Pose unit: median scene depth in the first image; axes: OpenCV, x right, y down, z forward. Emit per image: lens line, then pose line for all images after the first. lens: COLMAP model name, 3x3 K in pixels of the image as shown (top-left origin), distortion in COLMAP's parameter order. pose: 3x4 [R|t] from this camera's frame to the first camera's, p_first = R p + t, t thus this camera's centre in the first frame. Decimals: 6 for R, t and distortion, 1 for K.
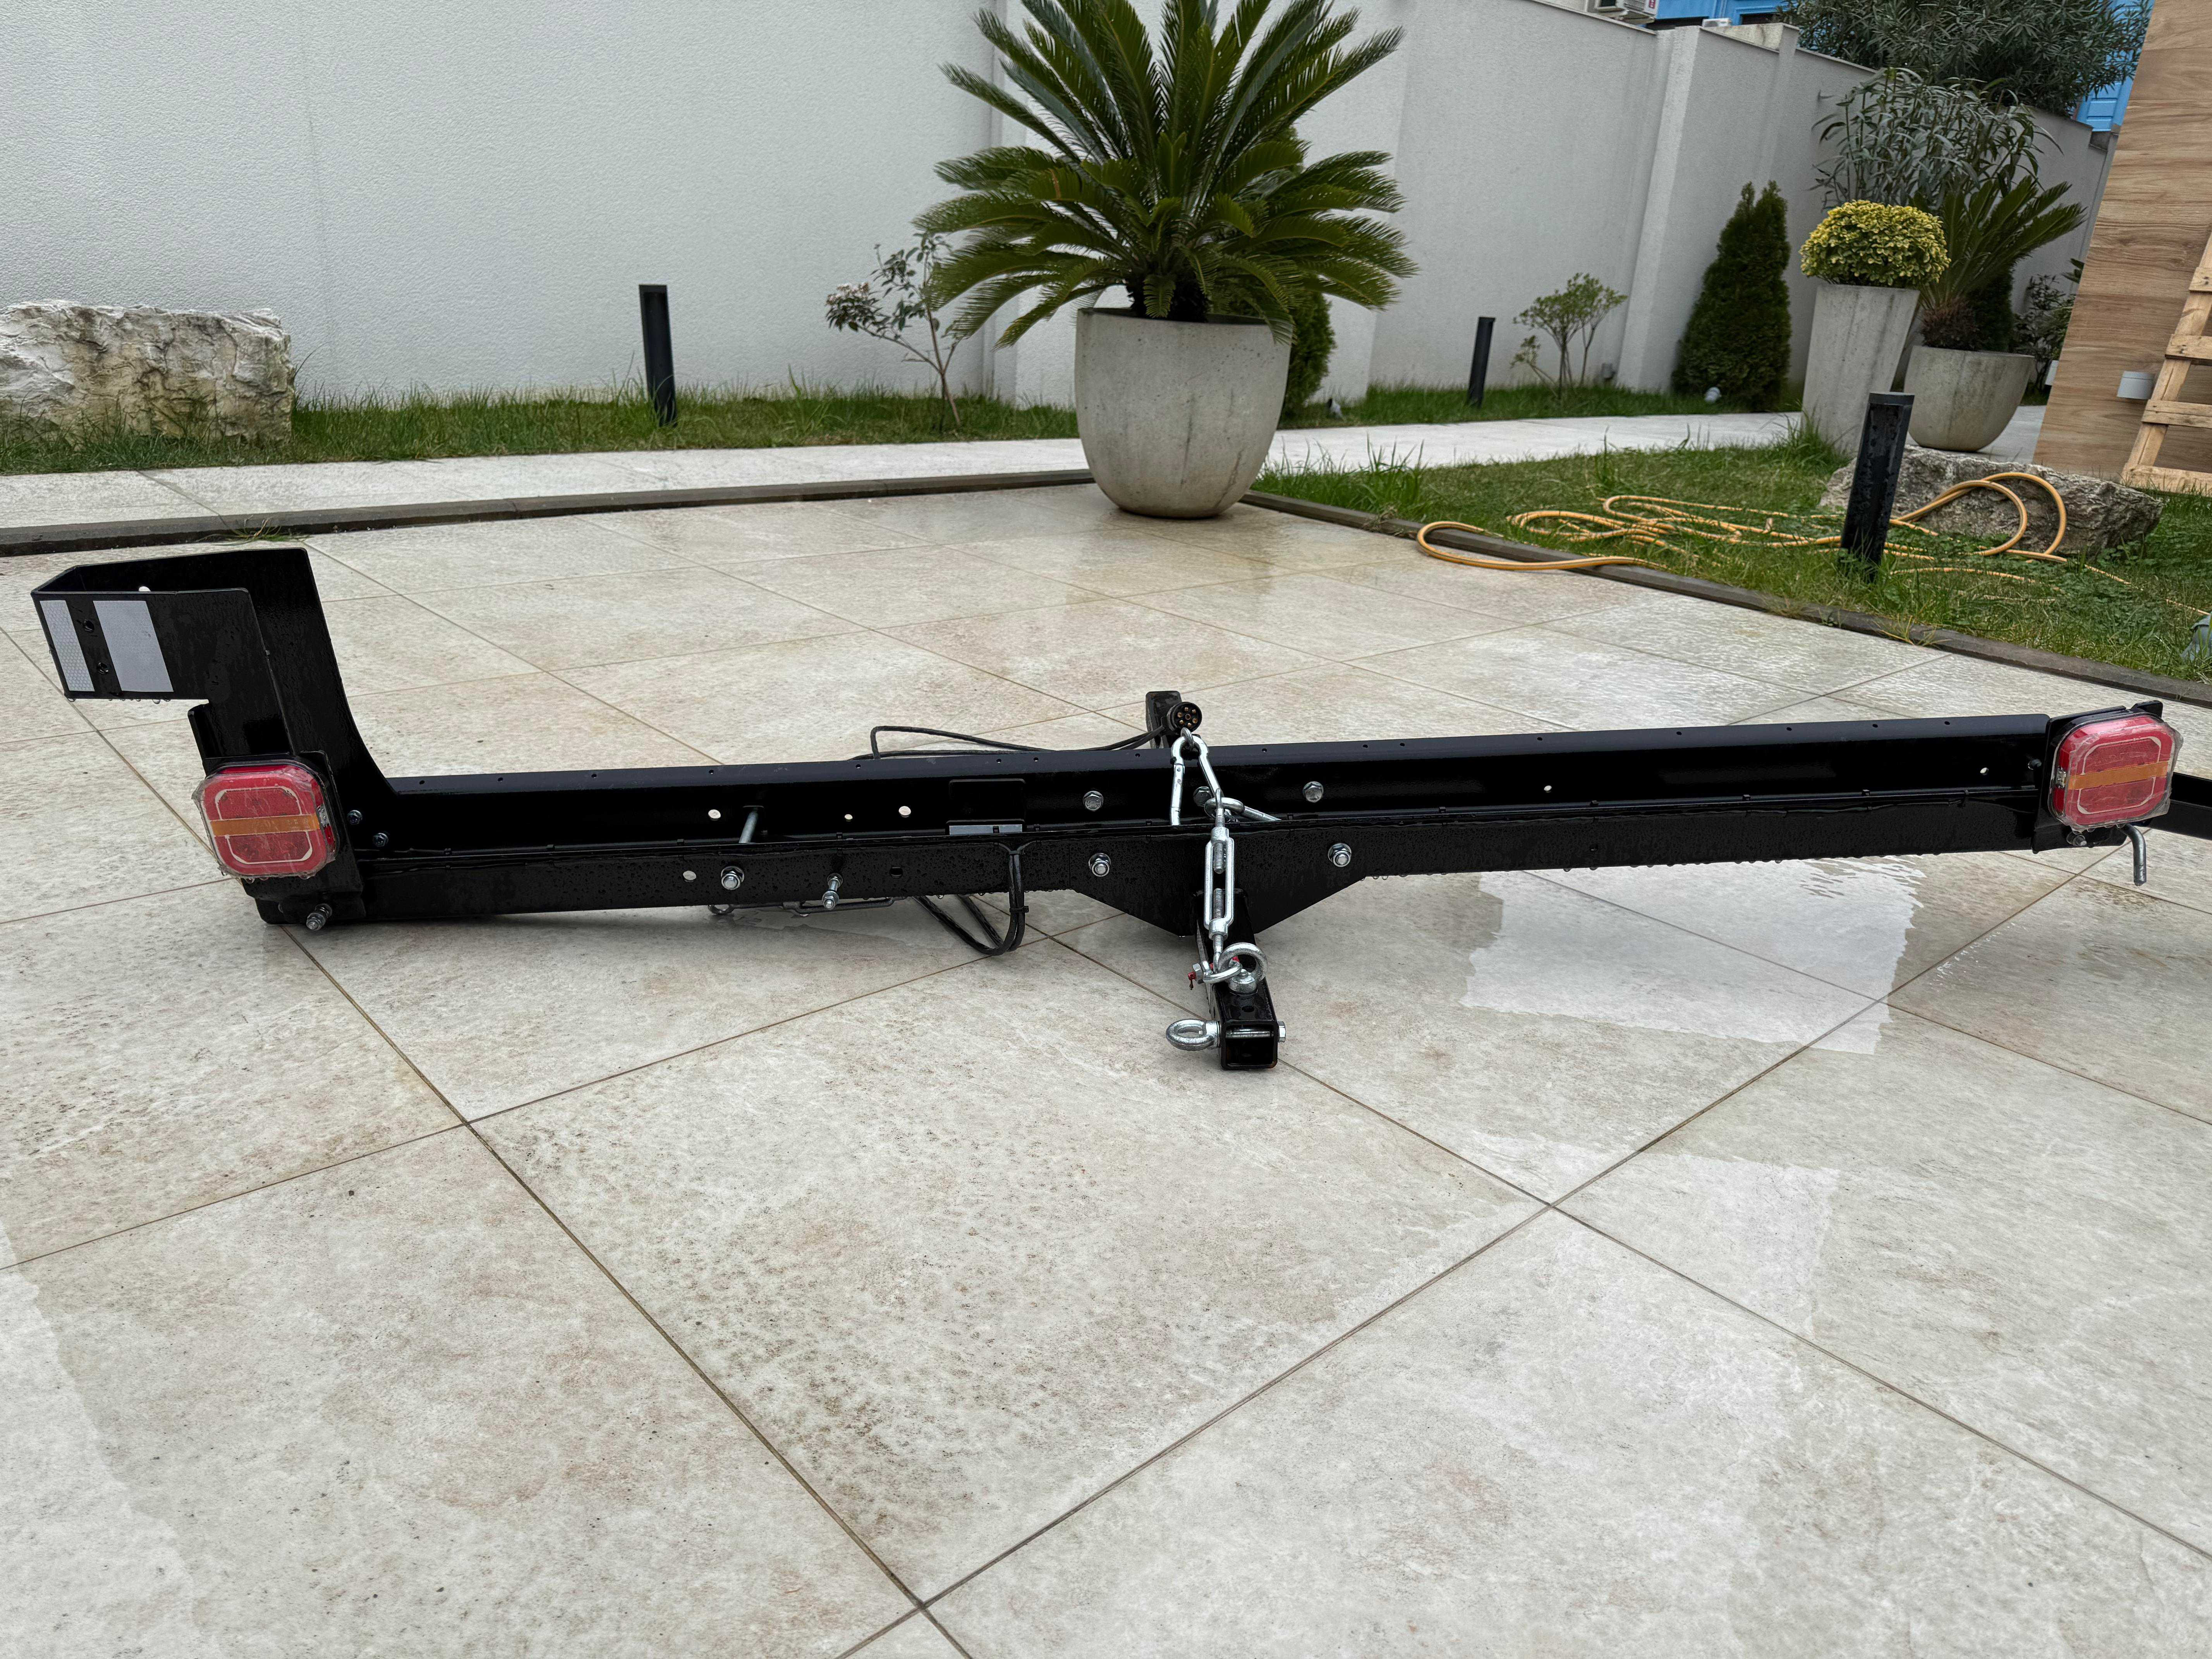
lens RADIAL K [[1563.7, 0, 1110.2], [0, 1563.7, 845.5], [0, 0, 1]] dist [0.037287, -0.042413]
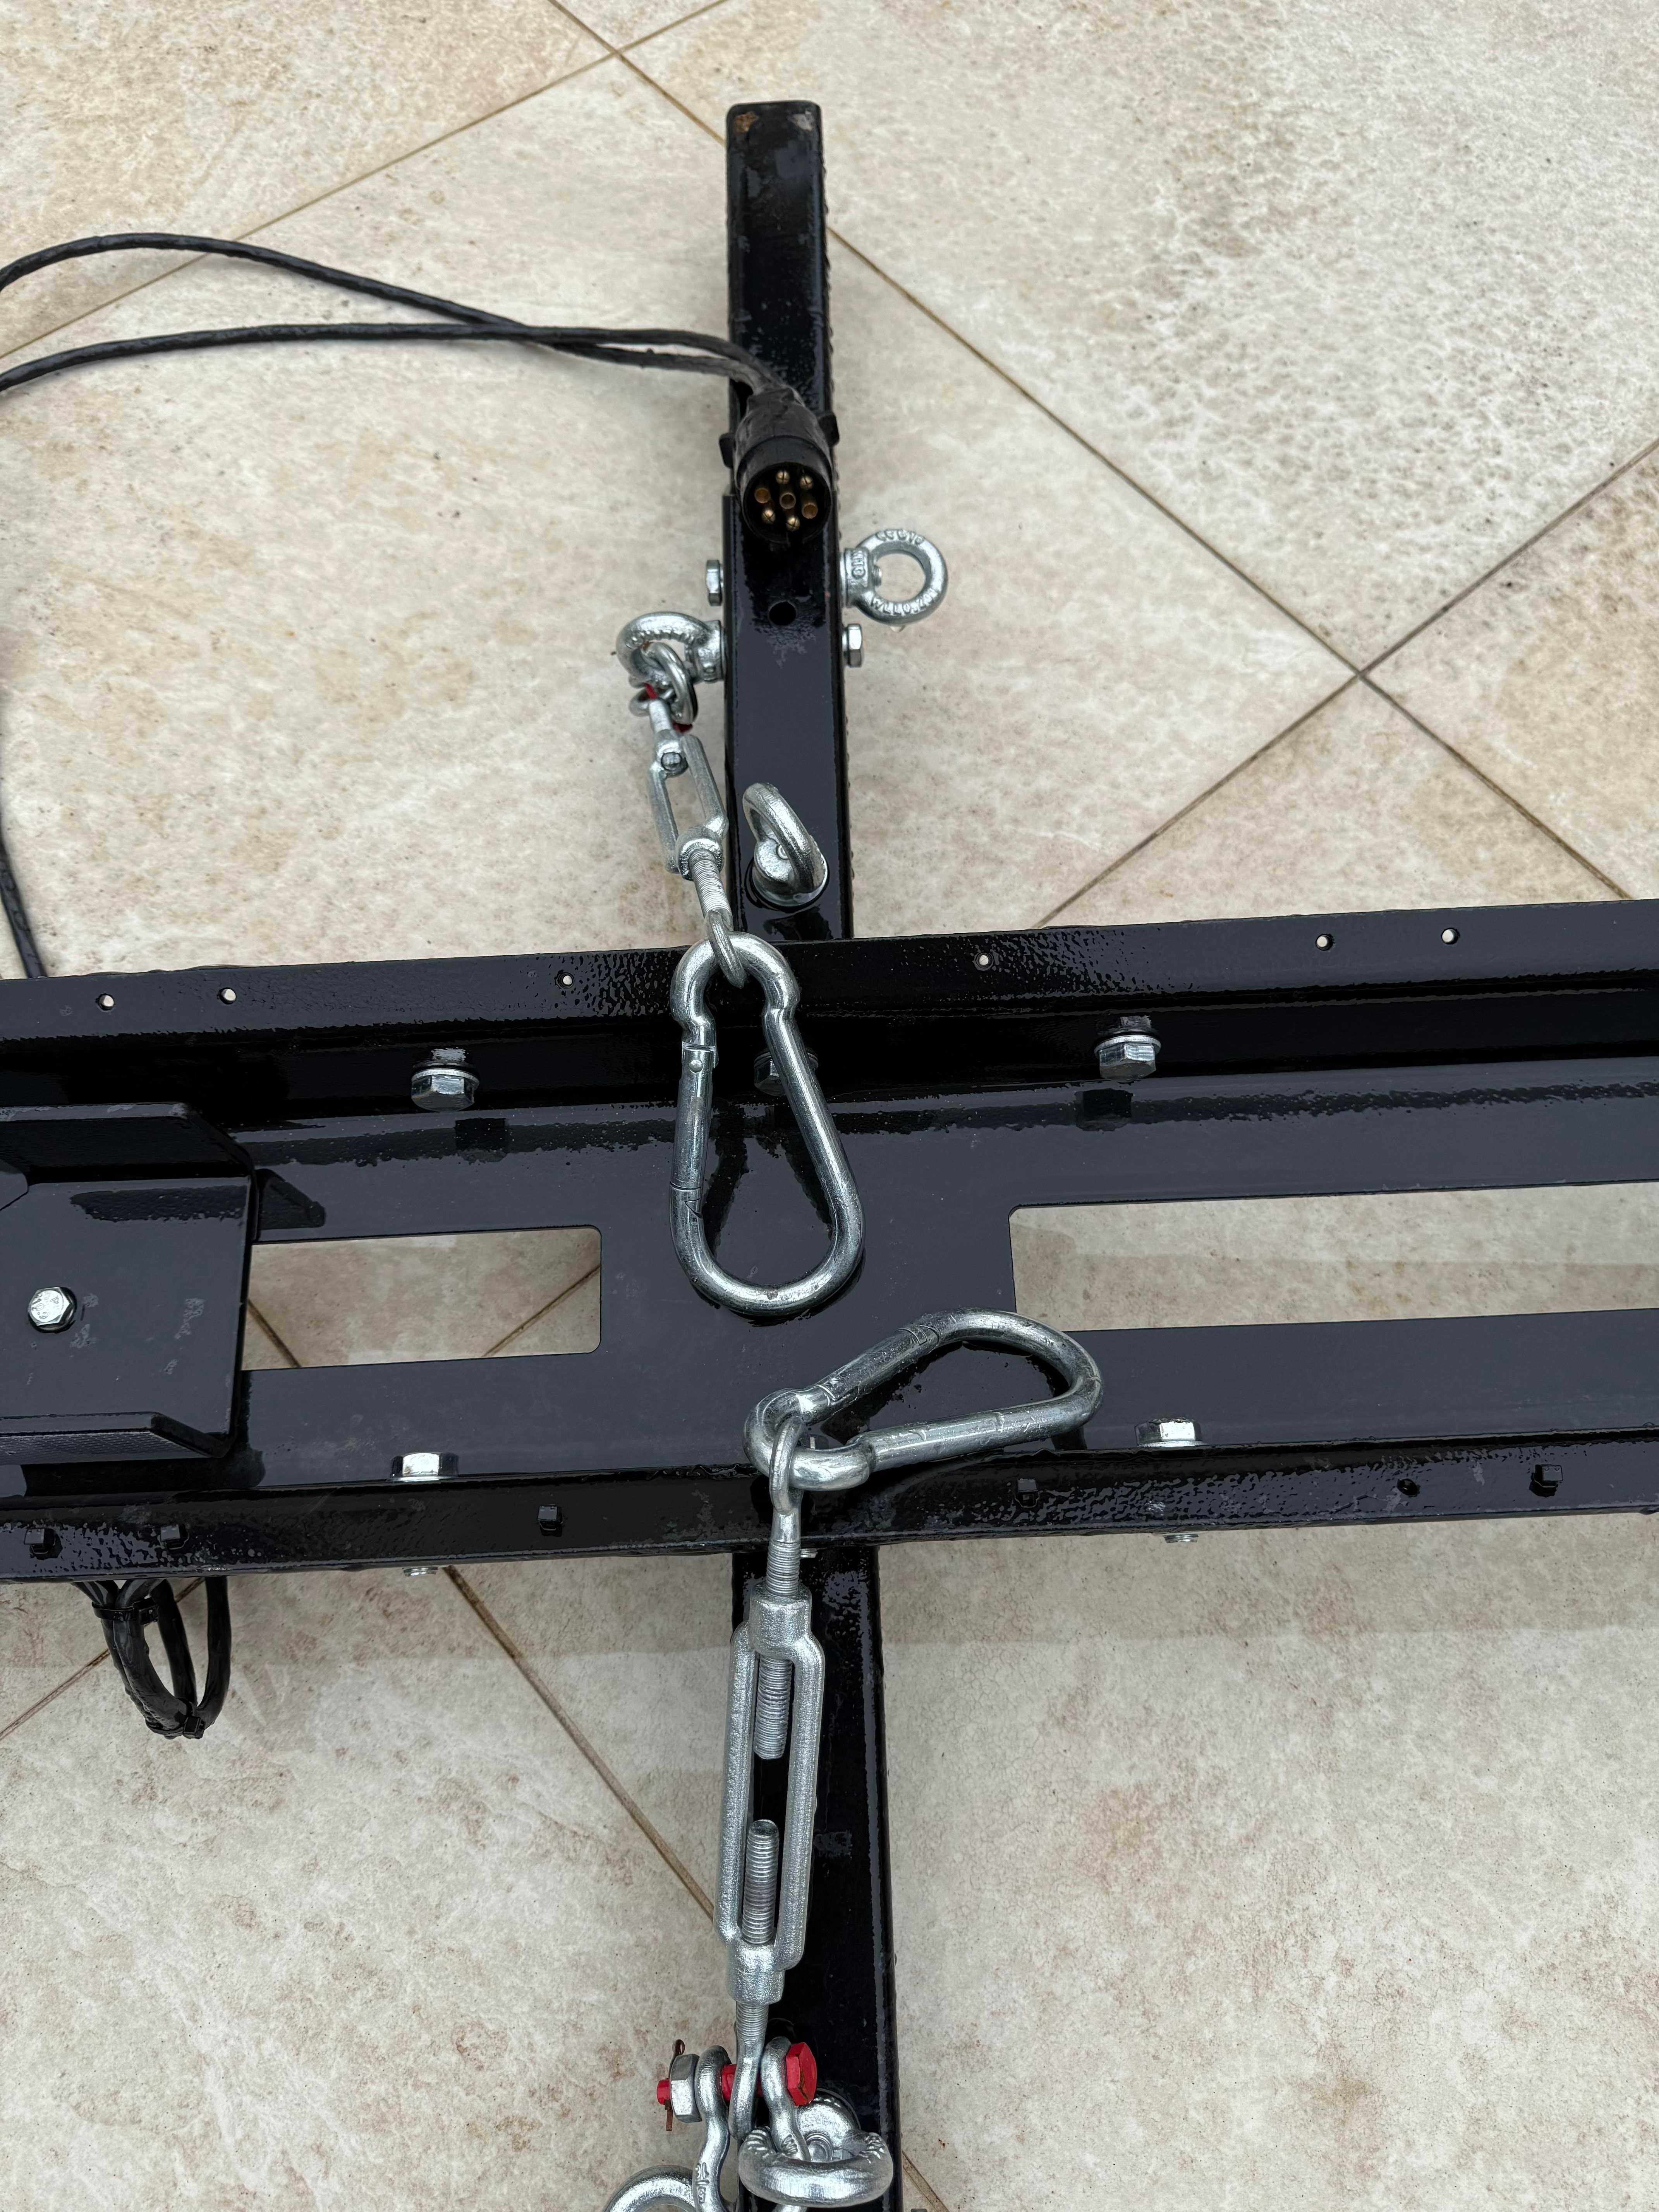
lens RADIAL K [[1563.7, 0, 808.7], [0, 1563.7, 1151.8], [0, 0, 1]] dist [0.037287, -0.042413]
pose [[0.999590, 0.020727, -0.019760, 0.080634], [-0.000299, 0.697521, 0.716564, -0.284327], [0.028635, -0.716264, 0.697242, 0.871267]]
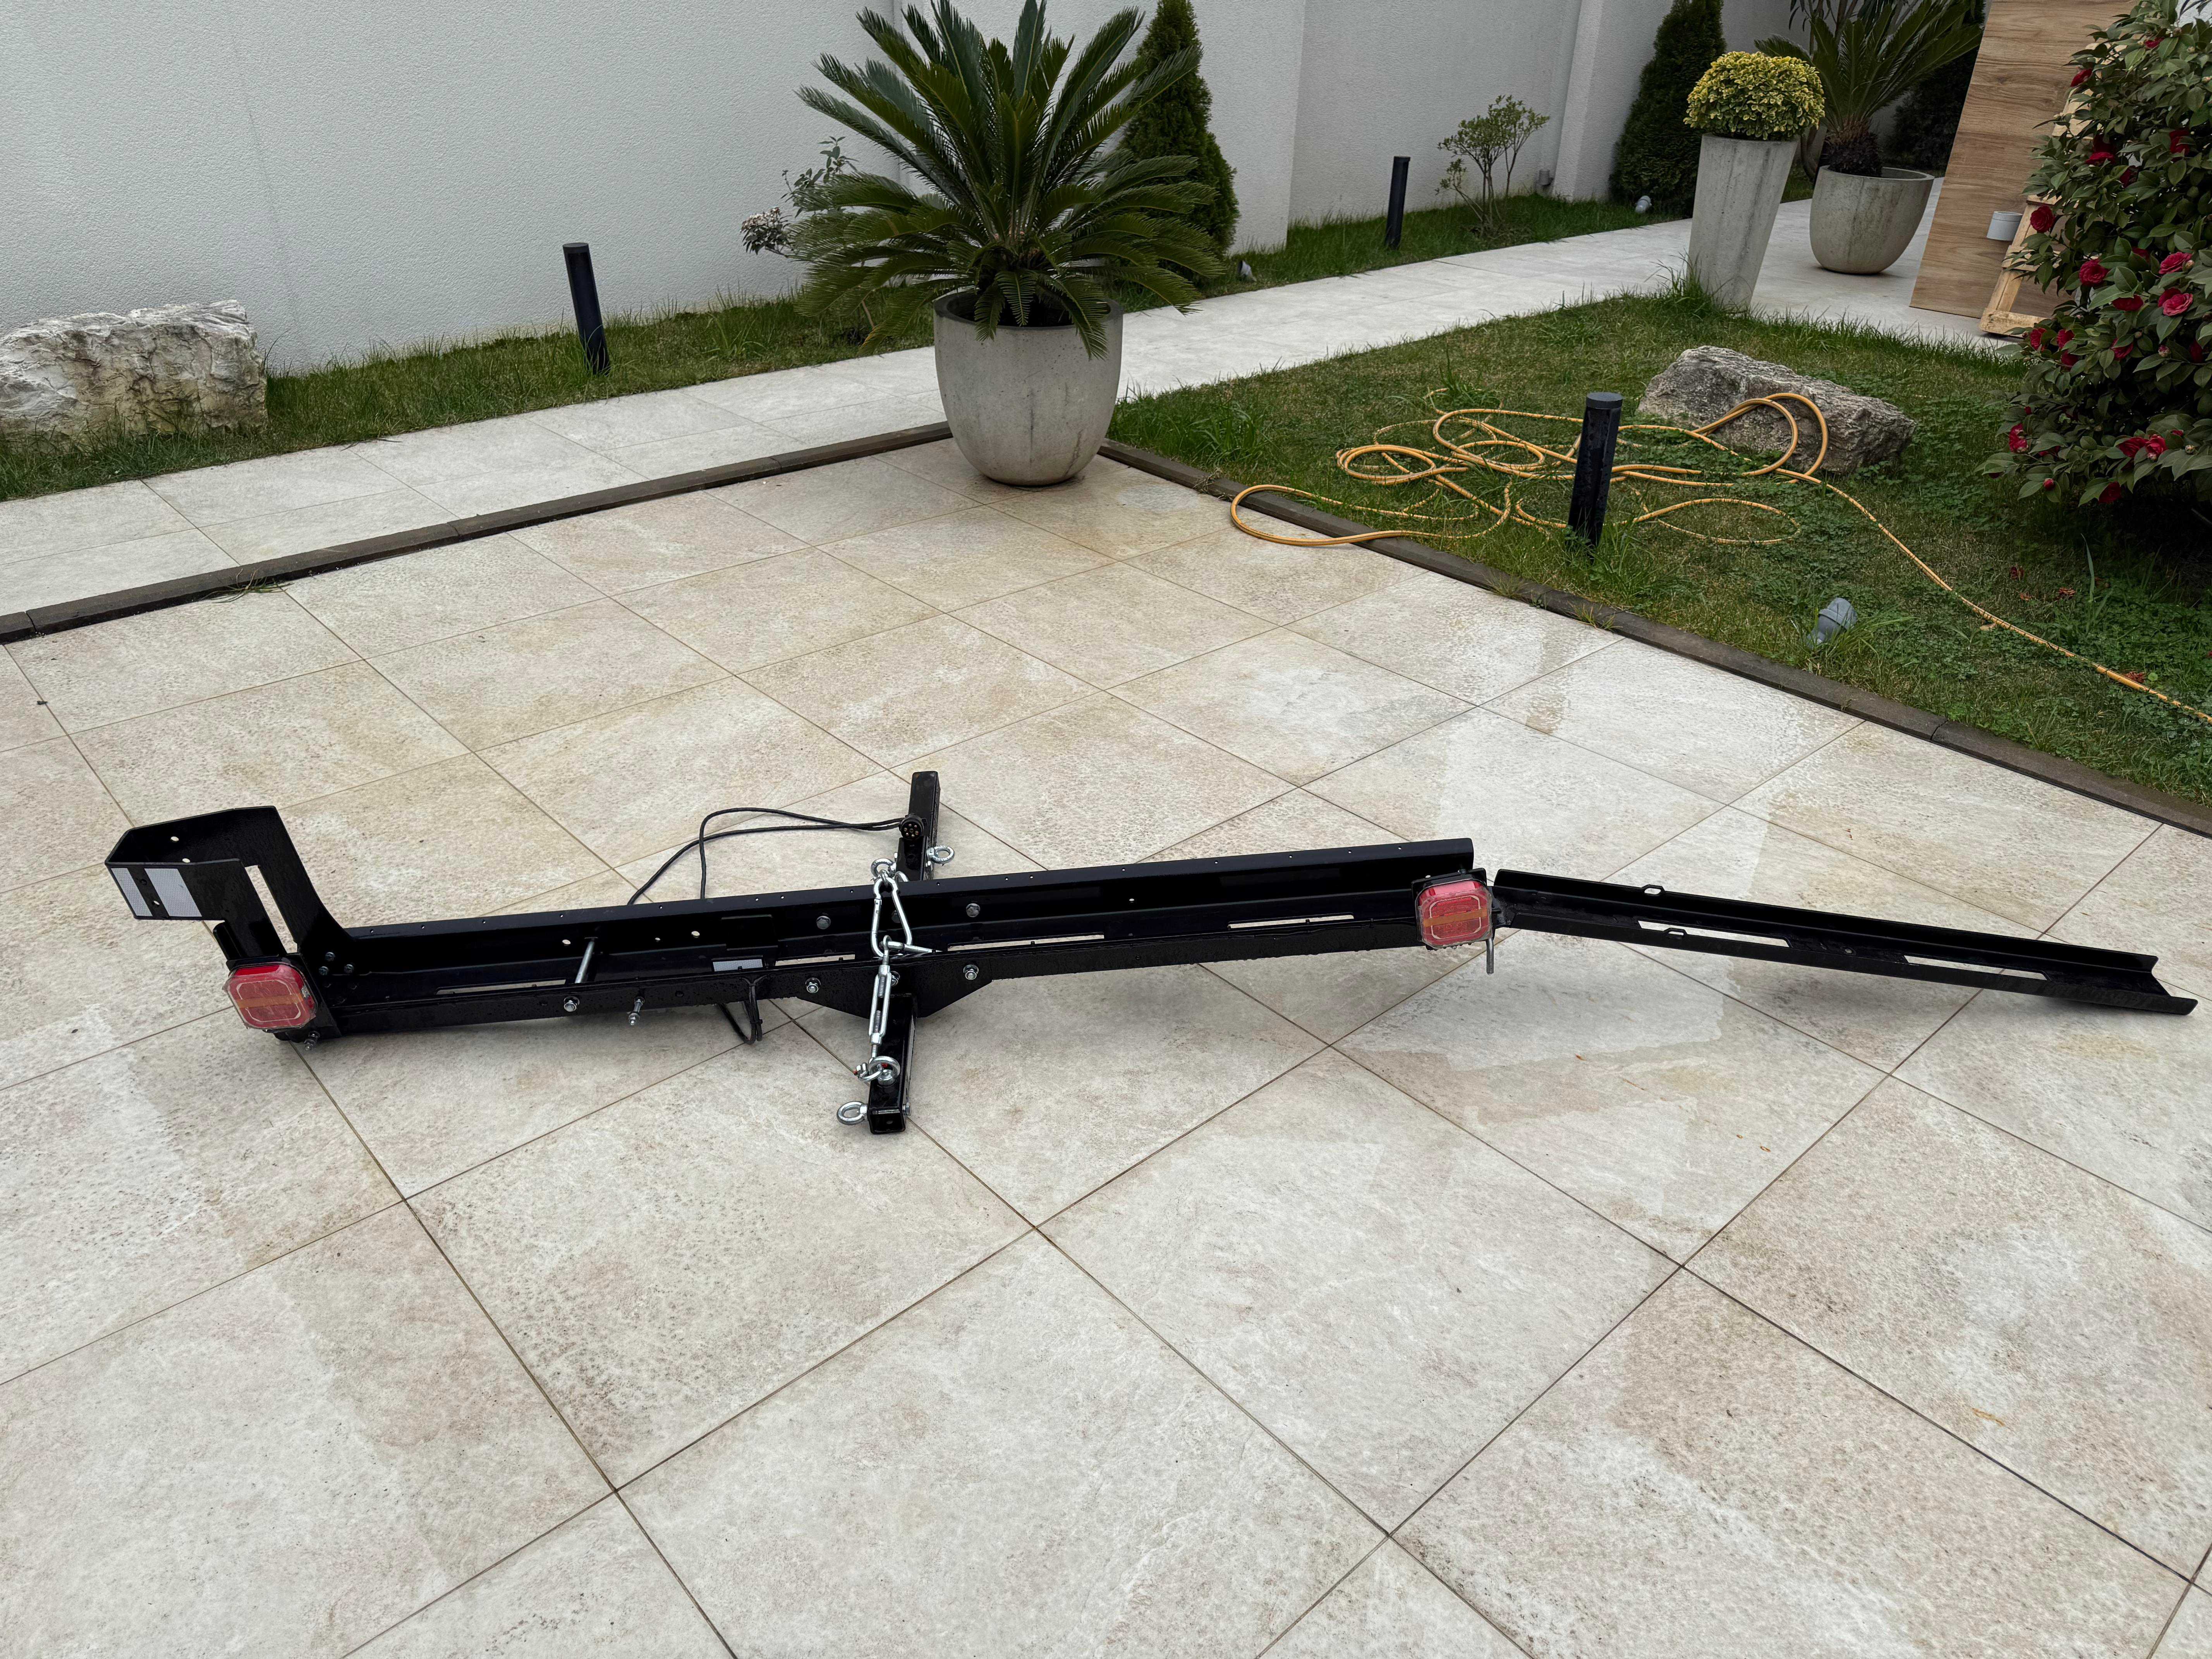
lens RADIAL K [[1563.7, 0, 1116.2], [0, 1563.7, 839.9], [0, 0, 1]] dist [0.037287, -0.042413]
pose [[0.999178, -0.031816, -0.025123, 0.351416], [0.035517, 0.985799, 0.164132, -0.387198], [0.019545, -0.164889, 0.986118, -0.509583]]
